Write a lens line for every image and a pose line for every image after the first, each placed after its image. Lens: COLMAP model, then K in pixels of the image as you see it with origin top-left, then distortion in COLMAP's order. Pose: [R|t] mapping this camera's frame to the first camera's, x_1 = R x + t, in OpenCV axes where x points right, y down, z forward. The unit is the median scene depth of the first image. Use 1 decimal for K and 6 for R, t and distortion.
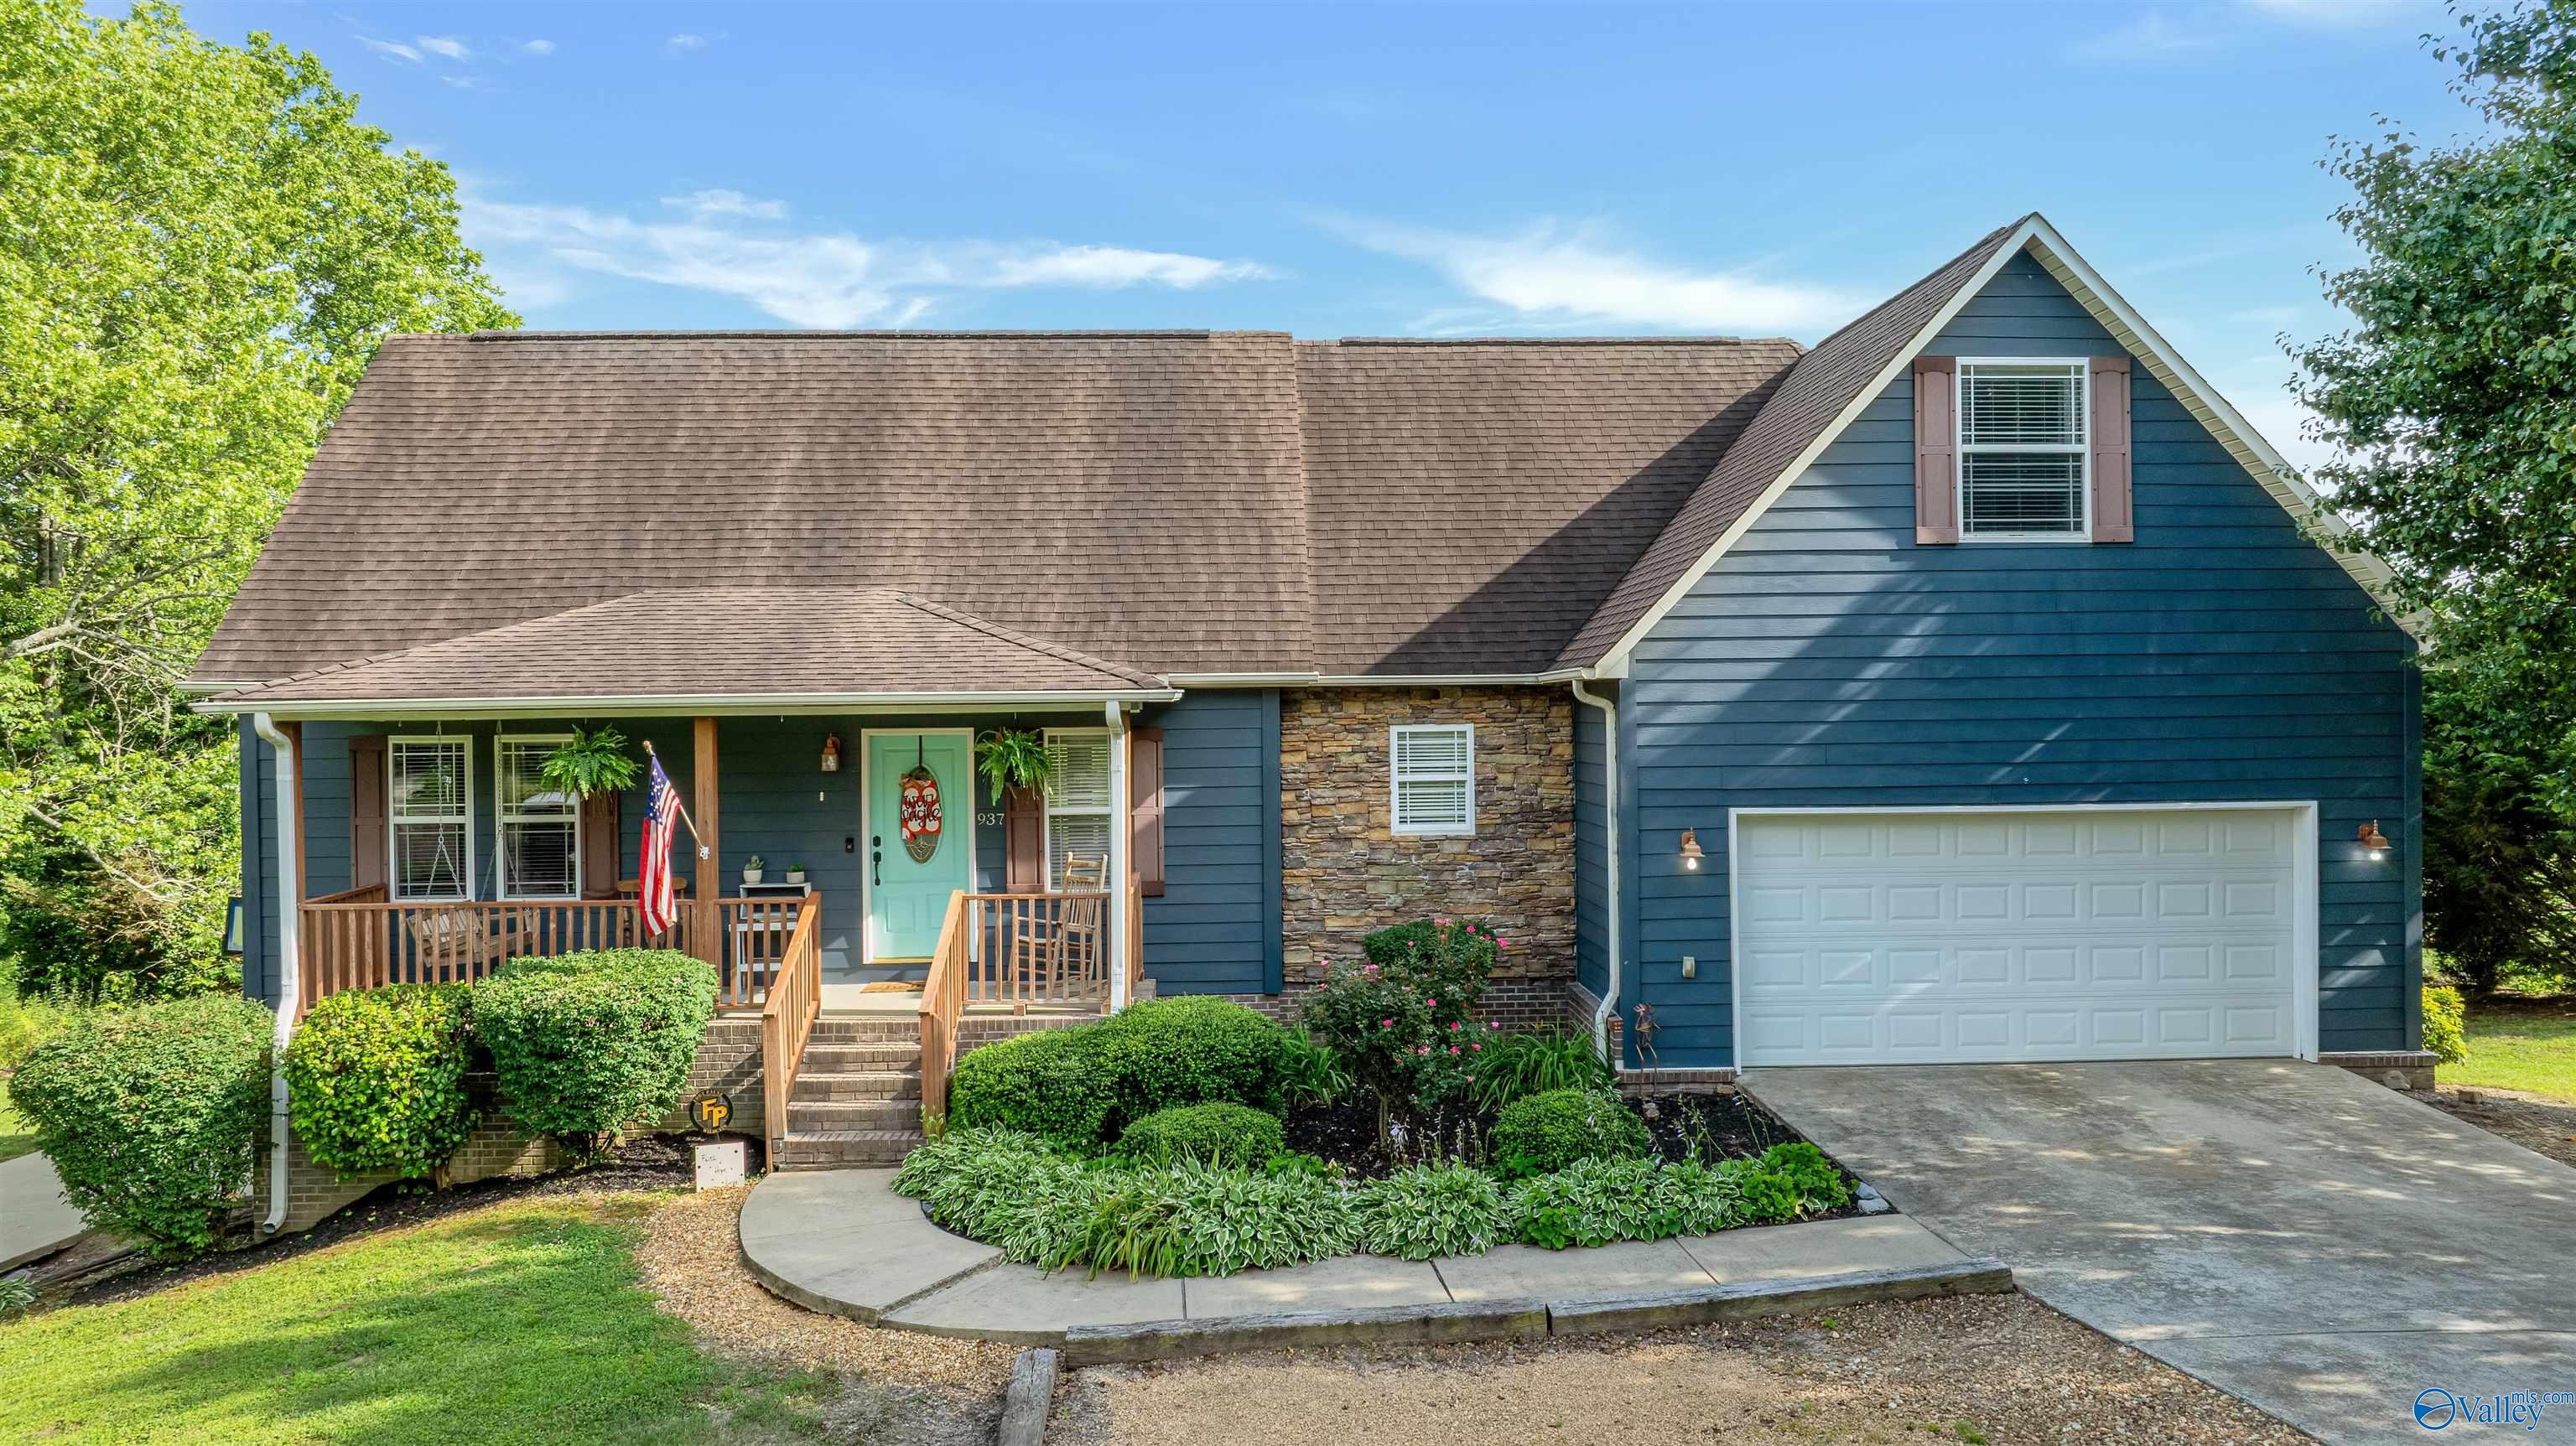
lens RADIAL K [[1815.0, 0, 1290.2], [0, 1815.0, 720.1], [0, 0, 1]] dist [-0.017946, -0.013743]
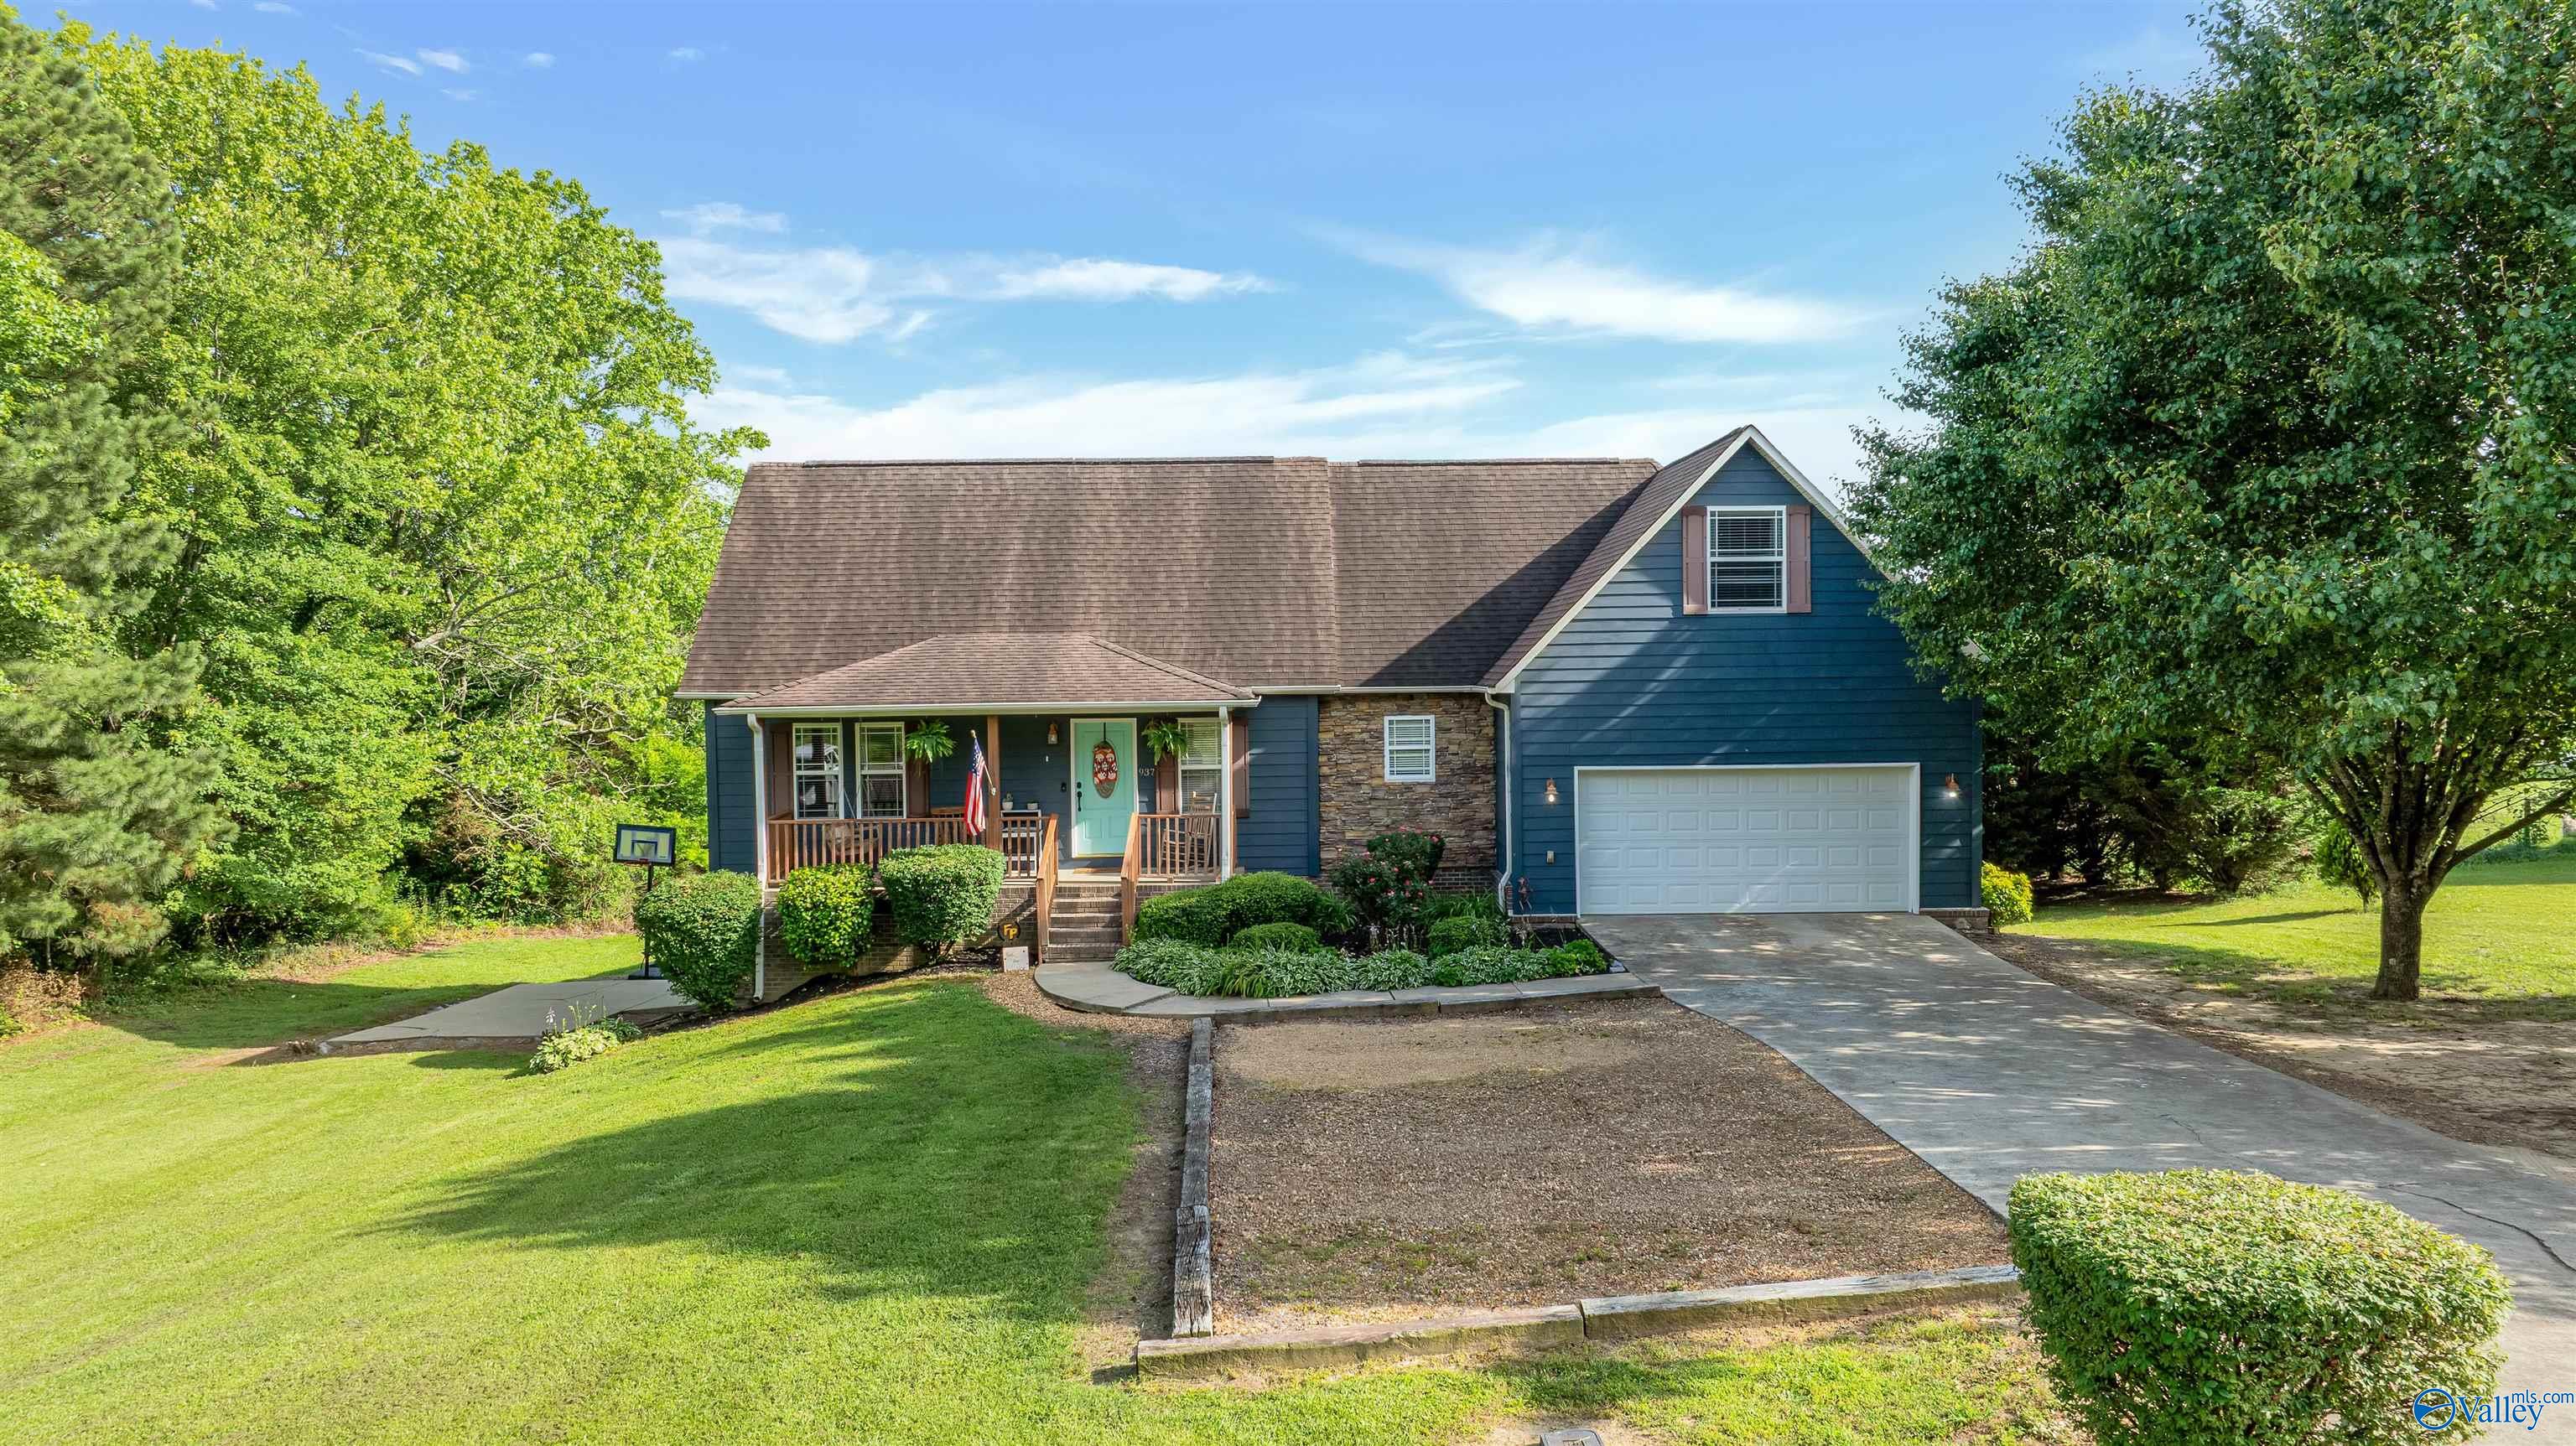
lens RADIAL K [[1811.0, 0, 1292.0], [0, 1811.0, 722.4], [0, 0, 1]] dist [-0.010096, -0.018473]
pose [[0.999631, -0.000334, -0.027151, 0.016137], [0.001146, 0.999553, 0.029866, -0.042409], [0.027129, -0.029886, 0.999185, -0.687122]]
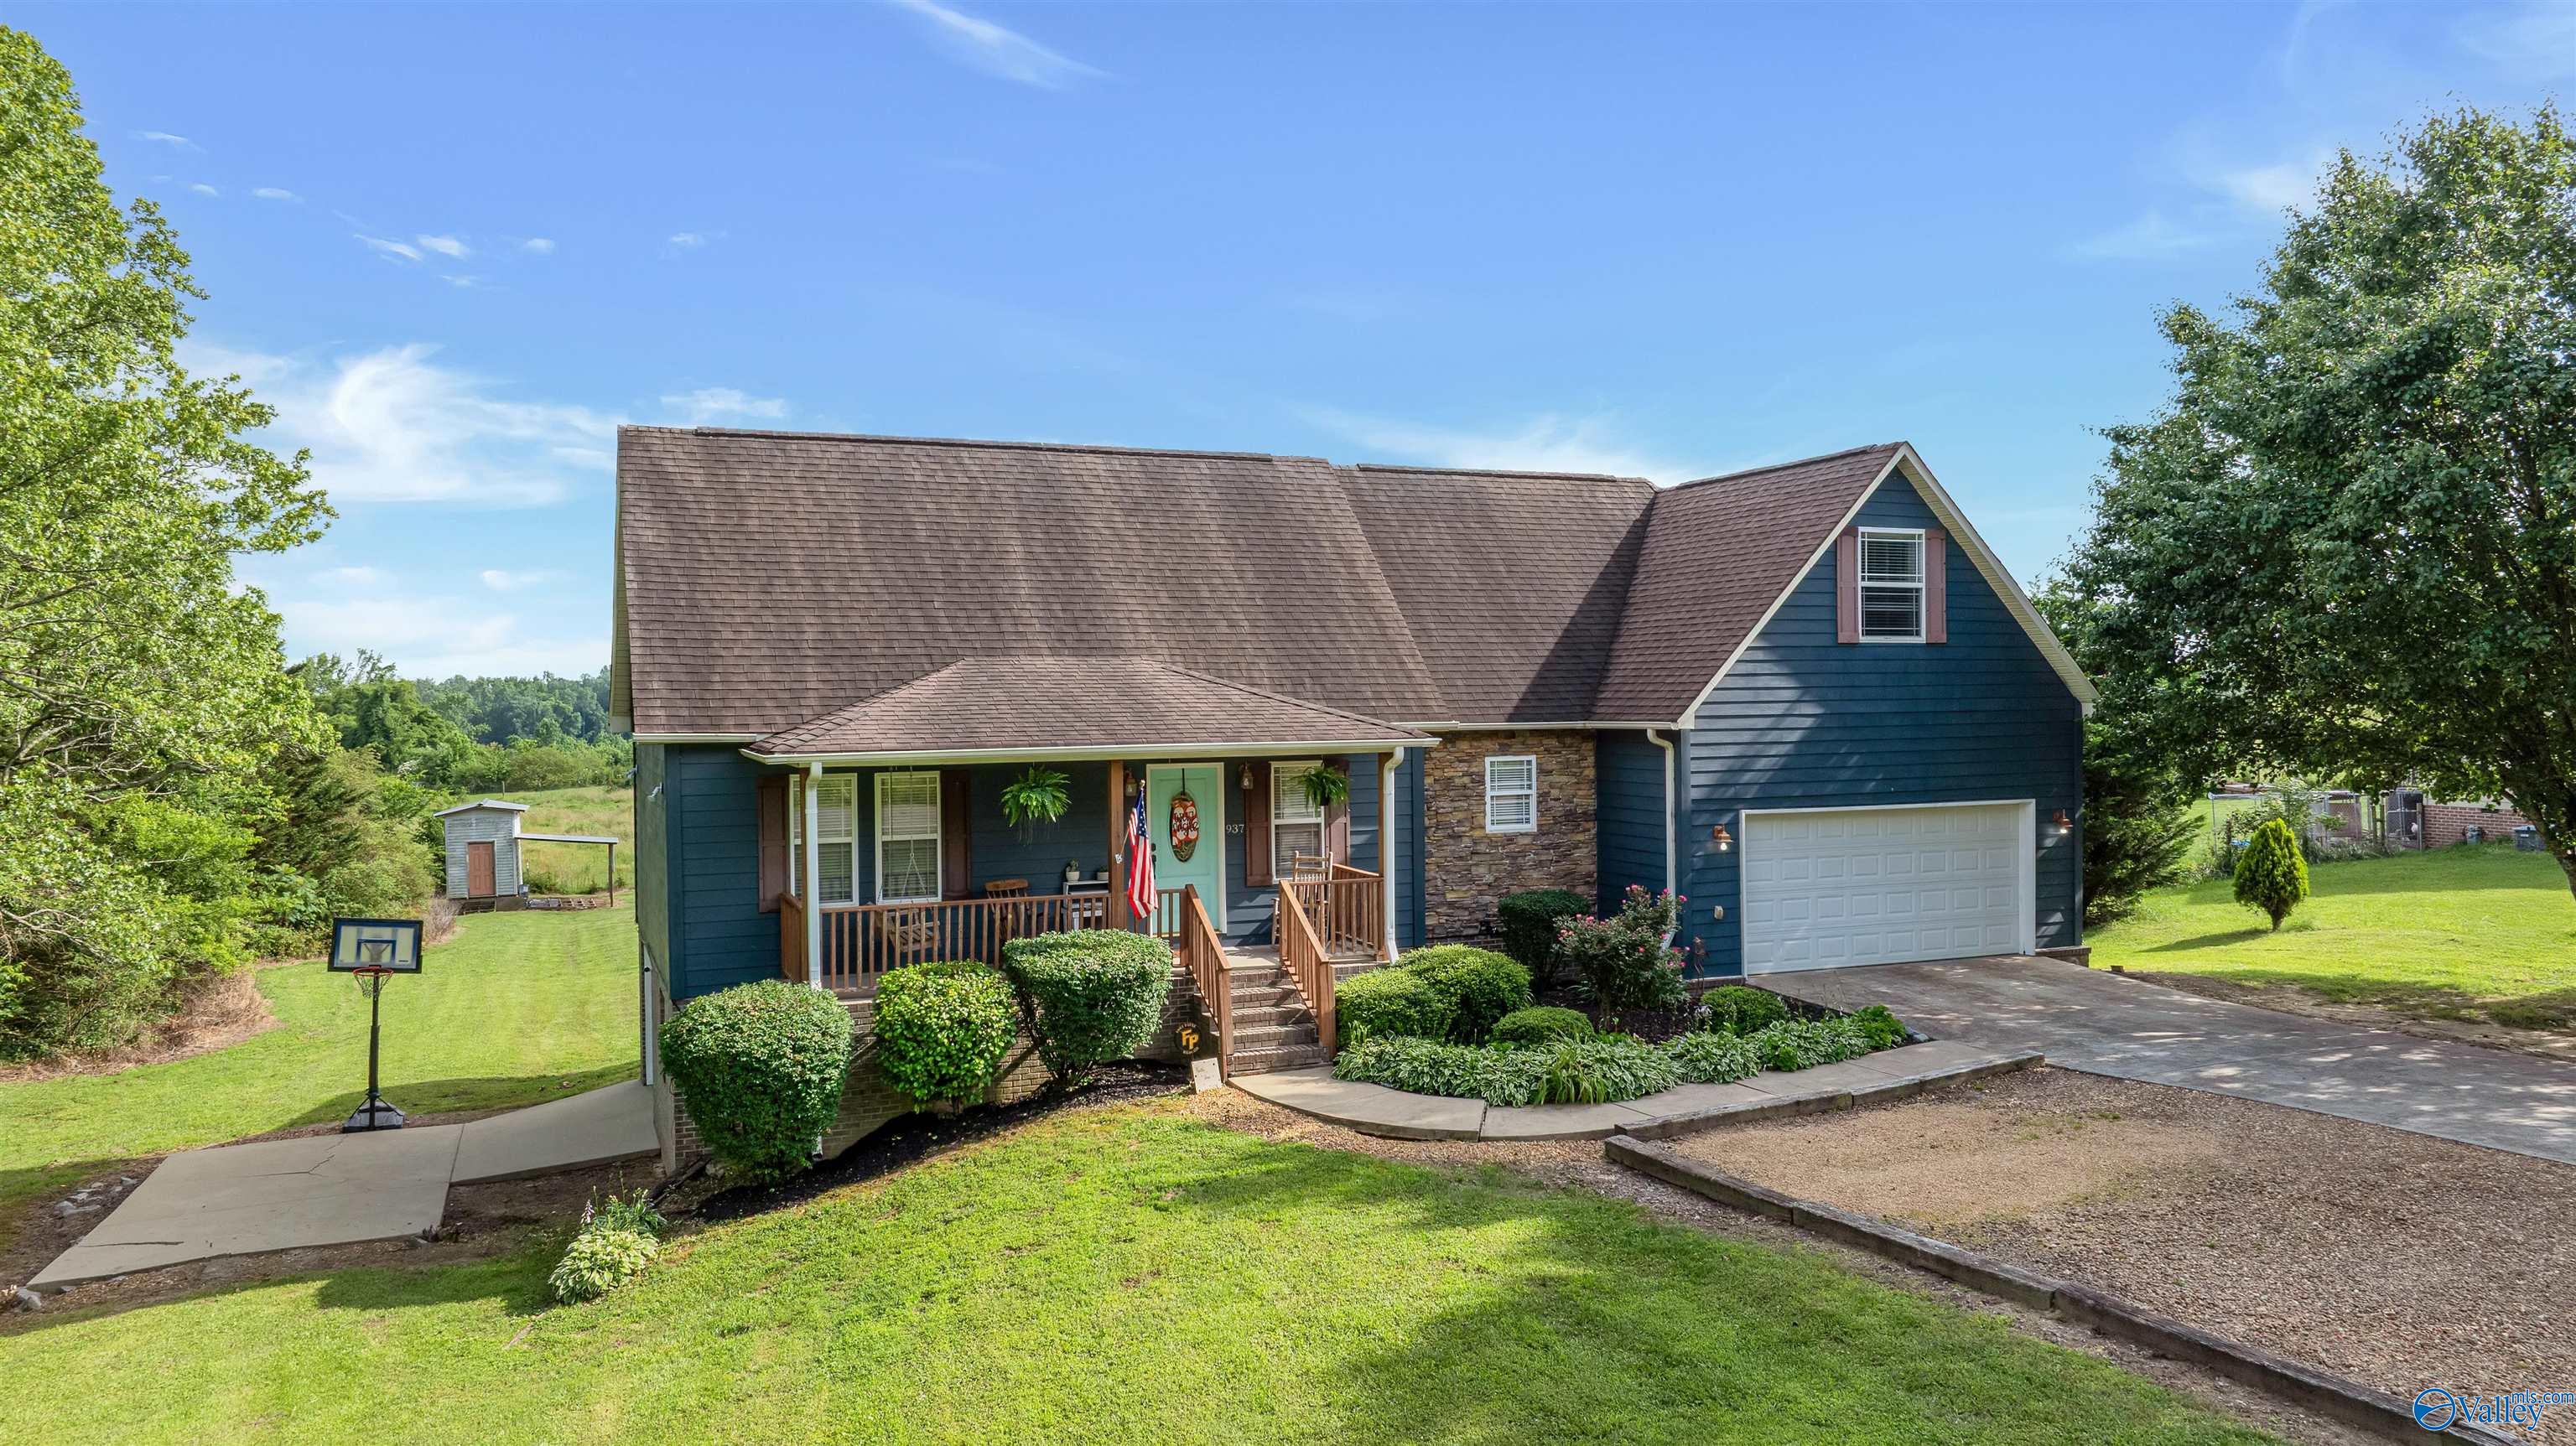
lens RADIAL K [[1813.1, 0, 1291.0], [0, 1813.1, 725.8], [0, 0, 1]] dist [-0.014759, -0.002888]
pose [[0.935872, -0.004676, 0.352309, -0.616156], [0.001810, 0.999963, 0.008464, -0.035415], [-0.352335, -0.007283, 0.935846, -0.301956]]
